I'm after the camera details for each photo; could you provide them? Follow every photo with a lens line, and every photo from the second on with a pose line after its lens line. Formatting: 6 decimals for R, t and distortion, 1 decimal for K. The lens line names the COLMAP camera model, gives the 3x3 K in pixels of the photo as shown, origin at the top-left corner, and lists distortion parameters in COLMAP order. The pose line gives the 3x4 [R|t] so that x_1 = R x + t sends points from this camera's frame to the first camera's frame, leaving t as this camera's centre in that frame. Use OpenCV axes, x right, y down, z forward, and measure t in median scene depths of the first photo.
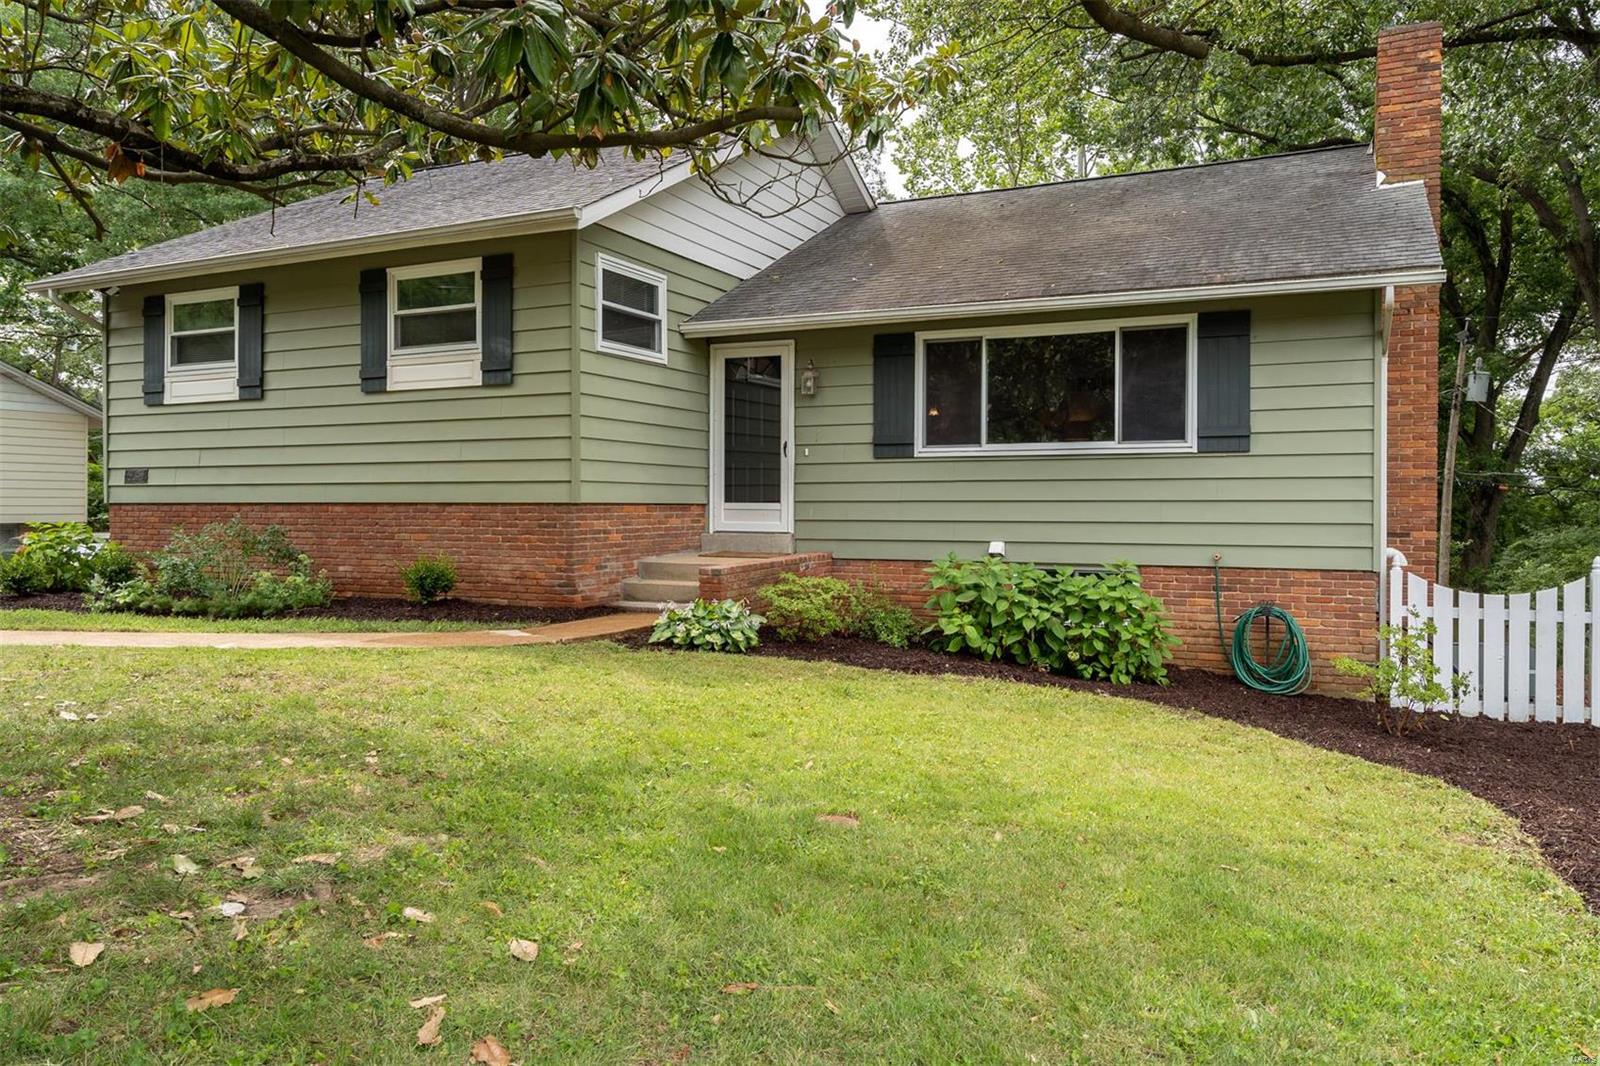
lens RADIAL K [[1124.3, 0, 800.7], [0, 1124.3, 522.1], [0, 0, 1]] dist [0.000926, -0.003886]
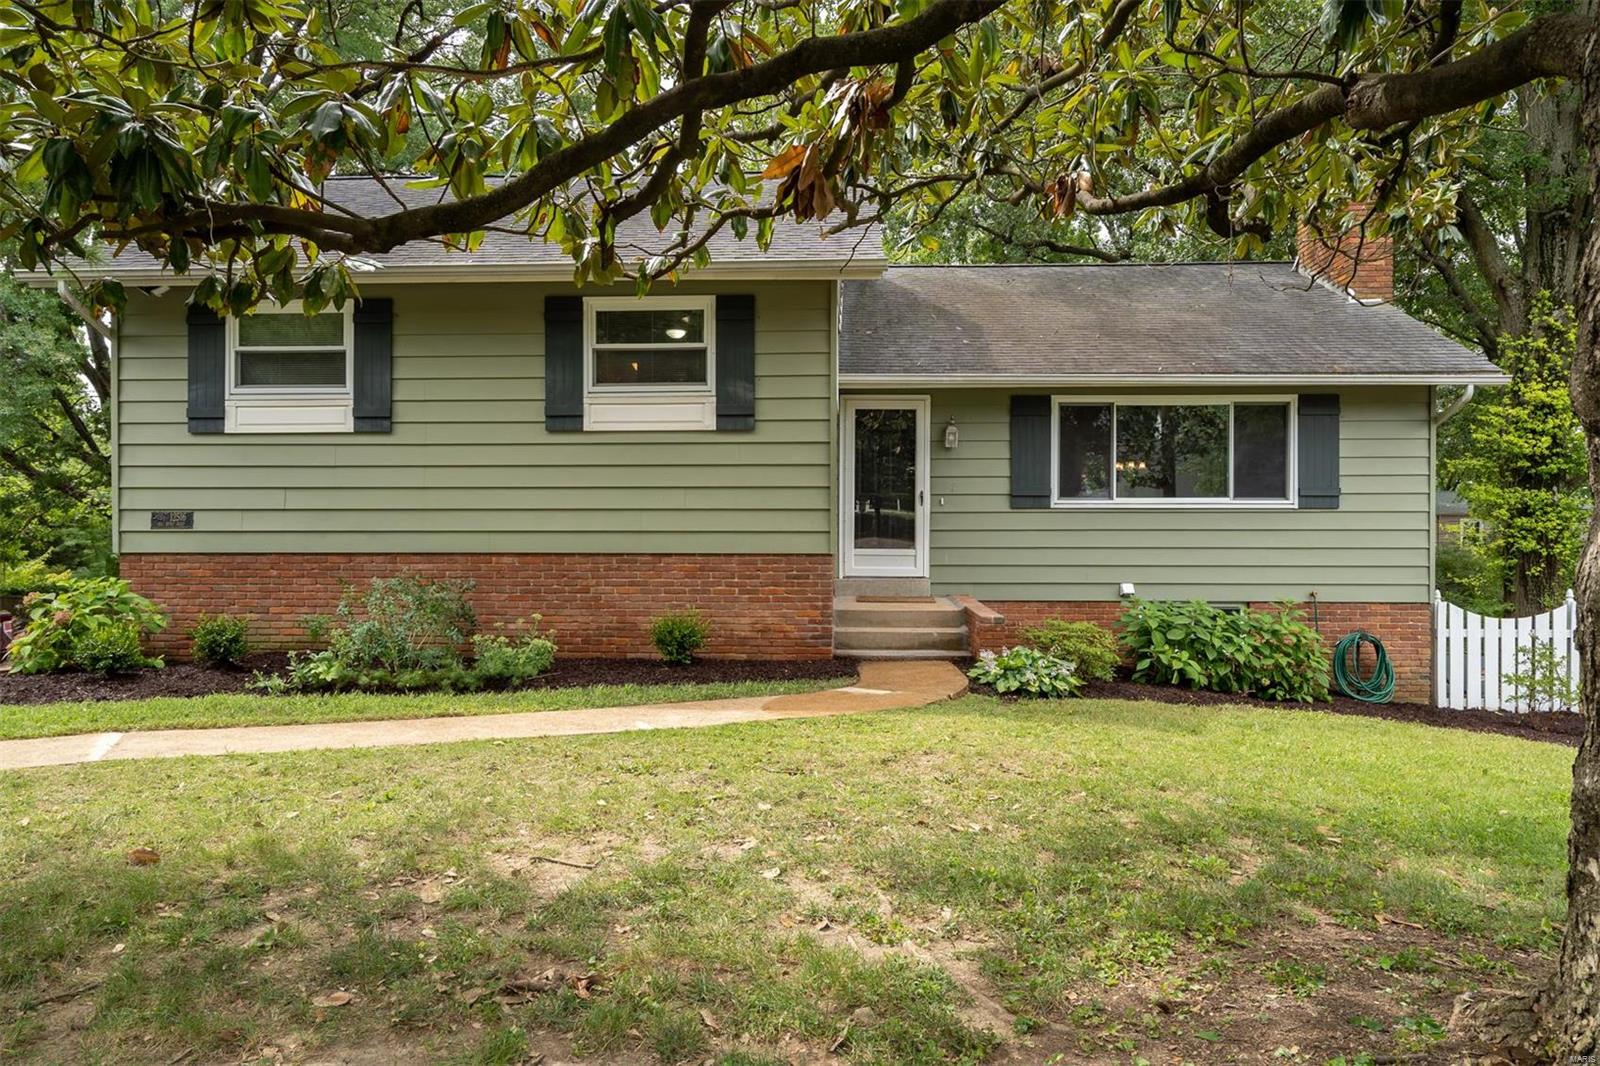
lens RADIAL K [[1019.8, 0, 800.0], [0, 1019.8, 539.6], [0, 0, 1]] dist [0.001027, 0.002401]
pose [[0.923360, -0.002622, 0.383926, -0.527554], [0.006075, 0.999951, -0.007783, -0.020904], [-0.383887, 0.009519, 0.923331, 0.170016]]
